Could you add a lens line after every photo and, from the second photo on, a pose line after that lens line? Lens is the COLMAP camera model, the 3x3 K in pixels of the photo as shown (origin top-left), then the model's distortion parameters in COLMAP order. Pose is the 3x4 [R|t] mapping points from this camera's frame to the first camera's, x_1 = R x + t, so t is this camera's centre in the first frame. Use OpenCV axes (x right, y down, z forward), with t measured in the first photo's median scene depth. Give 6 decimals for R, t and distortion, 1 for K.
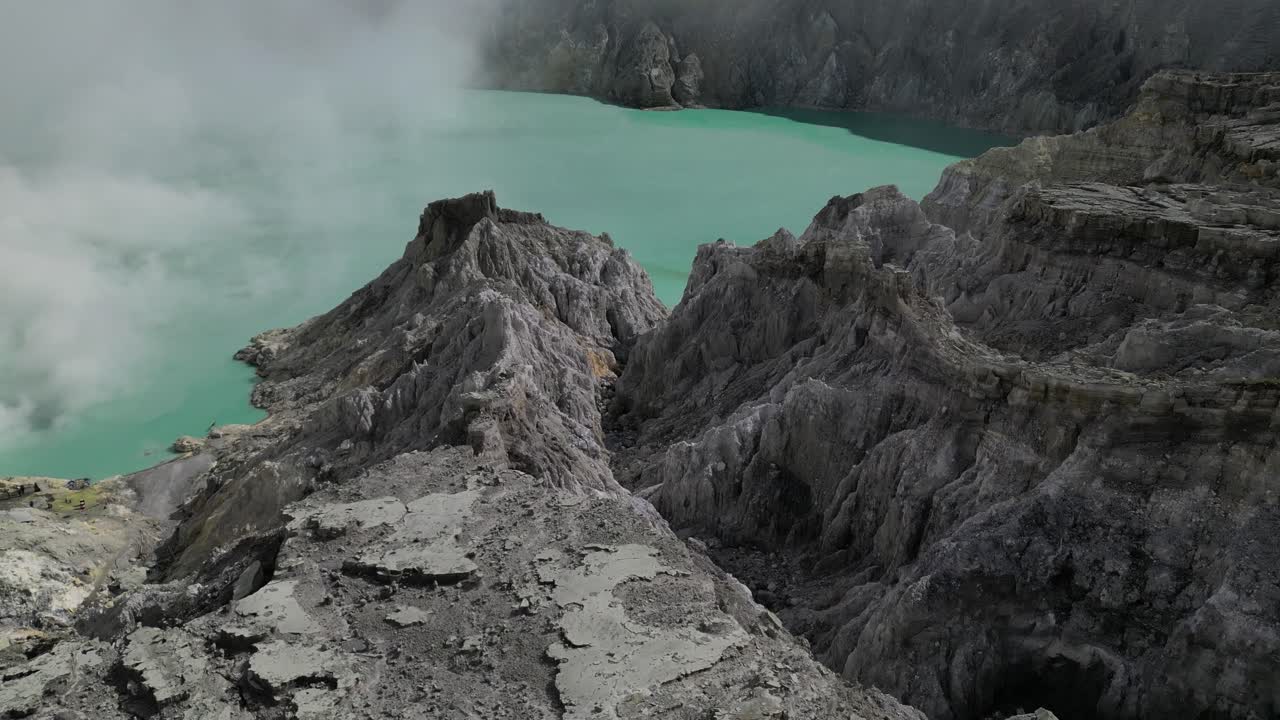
lens RADIAL K [[936.9, 0, 640.0], [0, 936.9, 360.0], [0, 0, 1]] dist [0.031402, -0.000404]
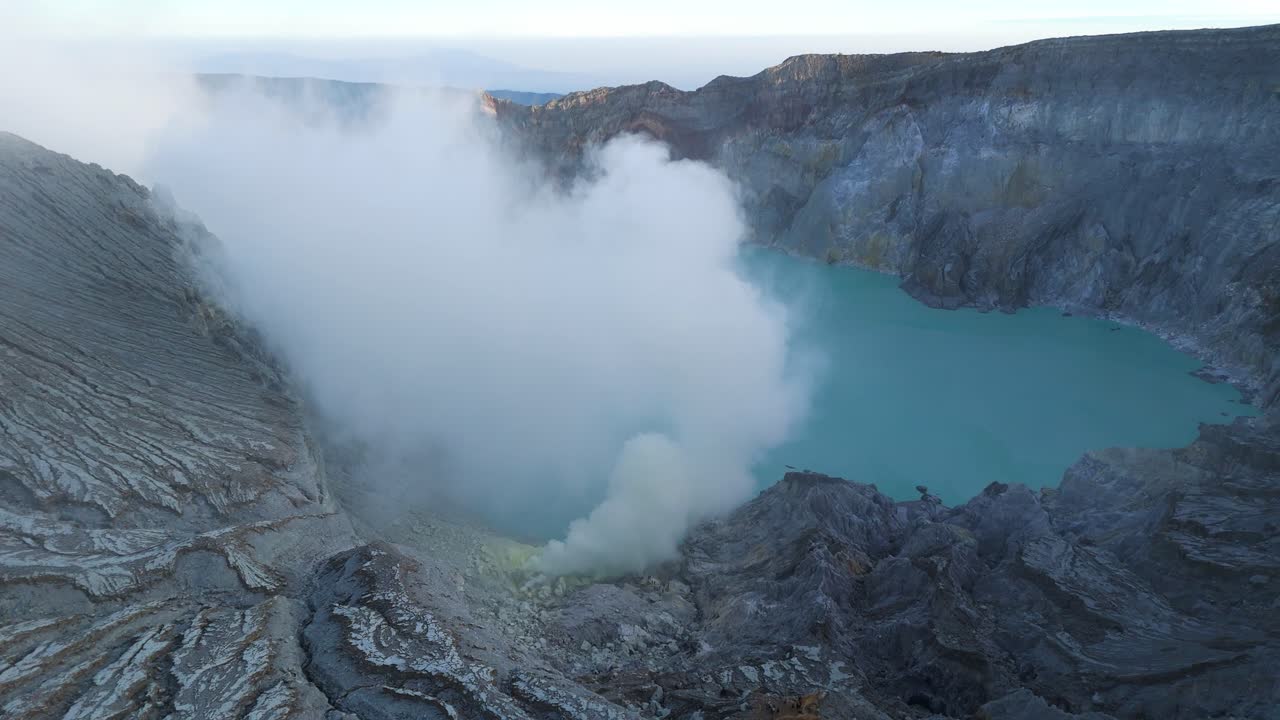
lens RADIAL K [[936.9, 0, 640.0], [0, 936.9, 360.0], [0, 0, 1]] dist [0.031402, -0.000404]
pose [[0.944550, 0.095625, -0.314134, 0.090154], [-0.106256, 0.994196, -0.016853, -0.282453], [0.310700, 0.049297, 0.949229, -1.004501]]
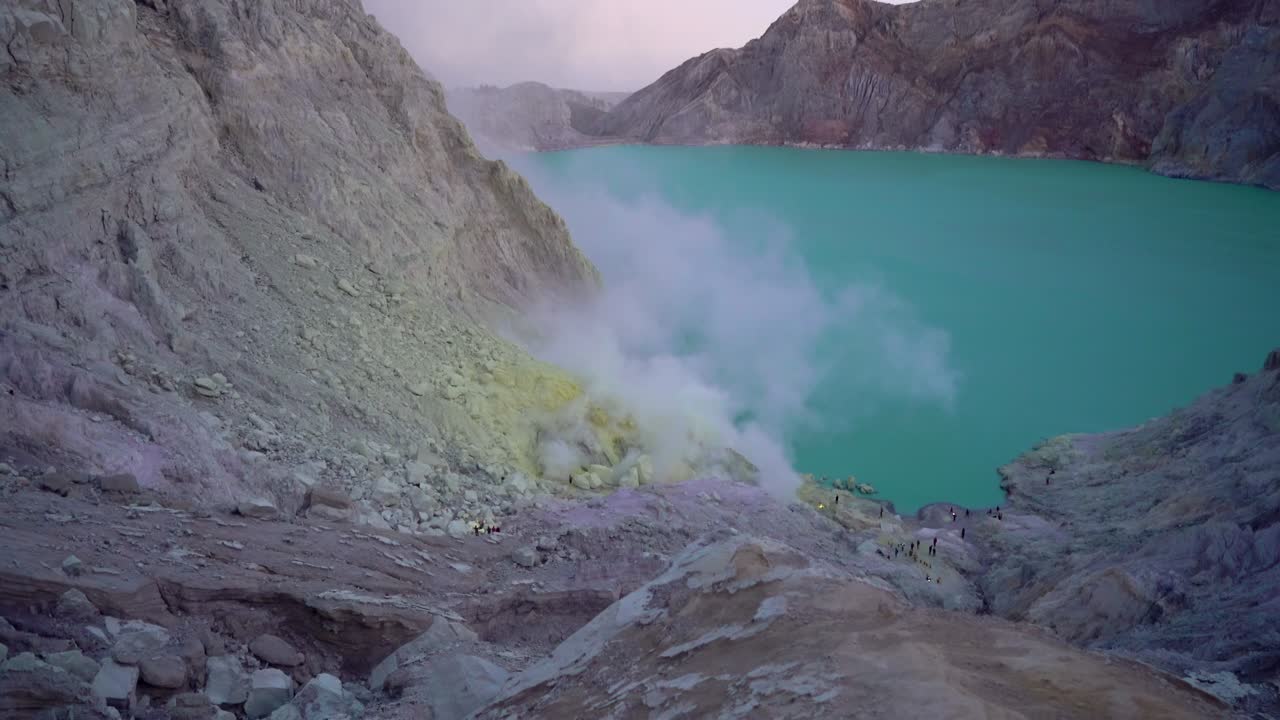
lens RADIAL K [[1037.6, 0, 640.0], [0, 1037.6, 360.0], [0, 0, 1]] dist [-0.057136, 0.046961]
pose [[0.747738, 0.179642, -0.639232, -0.049474], [-0.240631, 0.970577, -0.008718, 0.009752], [0.618858, 0.160338, 0.768965, -0.104982]]
